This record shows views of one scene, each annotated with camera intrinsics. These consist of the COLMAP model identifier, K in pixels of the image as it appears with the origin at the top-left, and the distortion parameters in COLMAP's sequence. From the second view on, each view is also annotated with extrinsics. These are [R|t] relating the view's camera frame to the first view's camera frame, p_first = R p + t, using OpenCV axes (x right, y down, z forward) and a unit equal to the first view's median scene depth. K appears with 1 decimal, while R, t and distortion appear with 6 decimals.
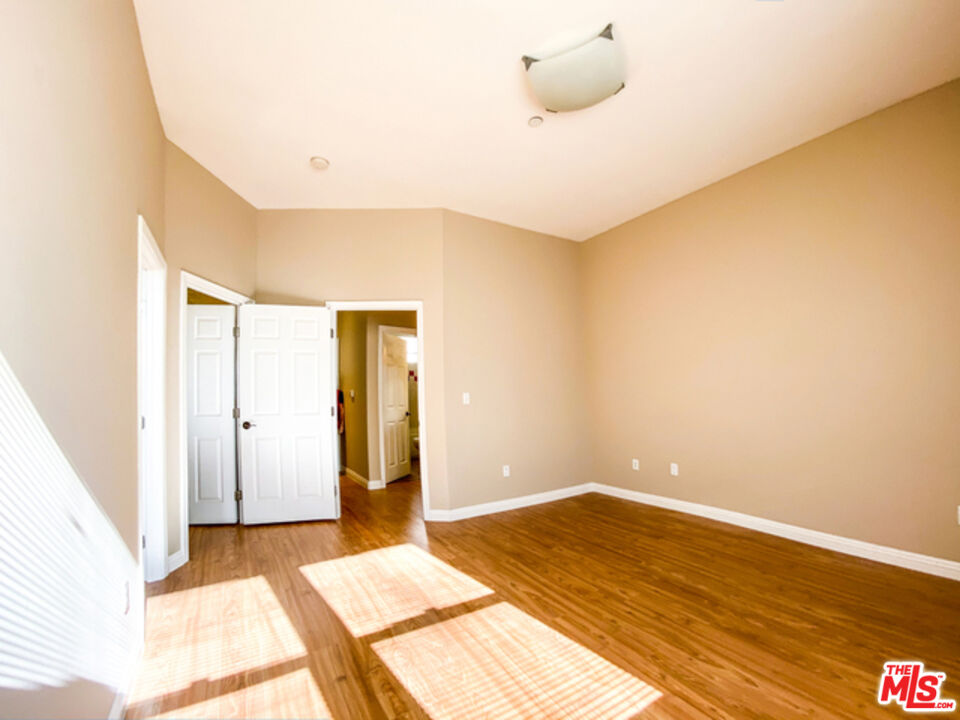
lens RADIAL K [[389.4, 0, 477.8], [0, 389.4, 362.0], [0, 0, 1]] dist [0.001704, 0.000055]
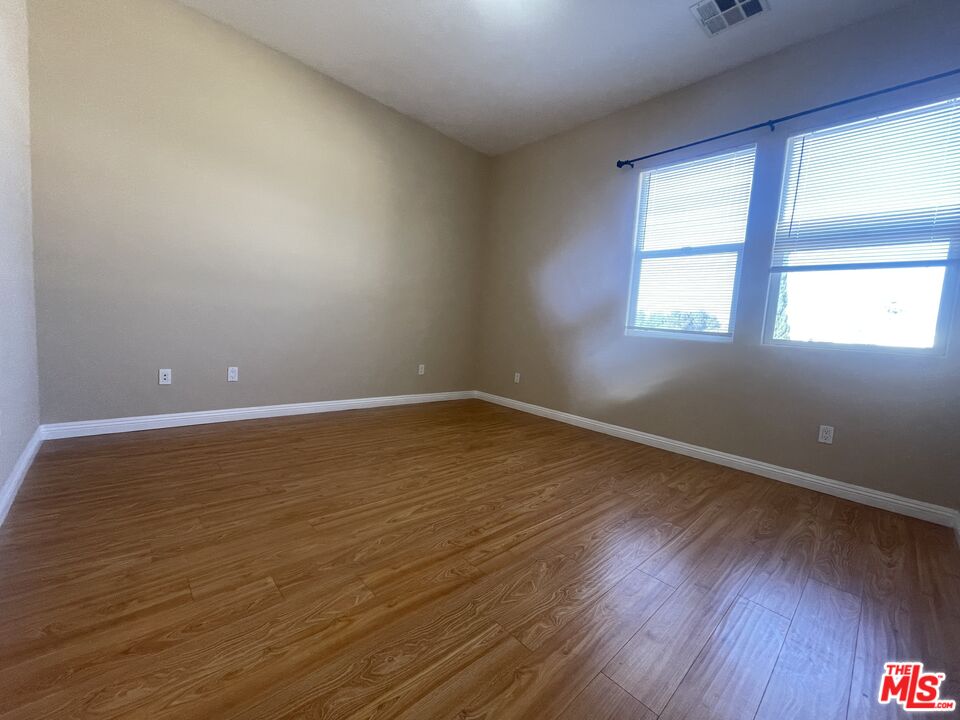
lens RADIAL K [[389.4, 0, 477.8], [0, 389.4, 362.0], [0, 0, 1]] dist [0.001704, 0.000055]
pose [[-0.207634, -0.065348, 0.976021, -0.687096], [-0.146108, 0.988645, 0.035111, 0.240855], [-0.967233, -0.135314, -0.214825, 1.115445]]
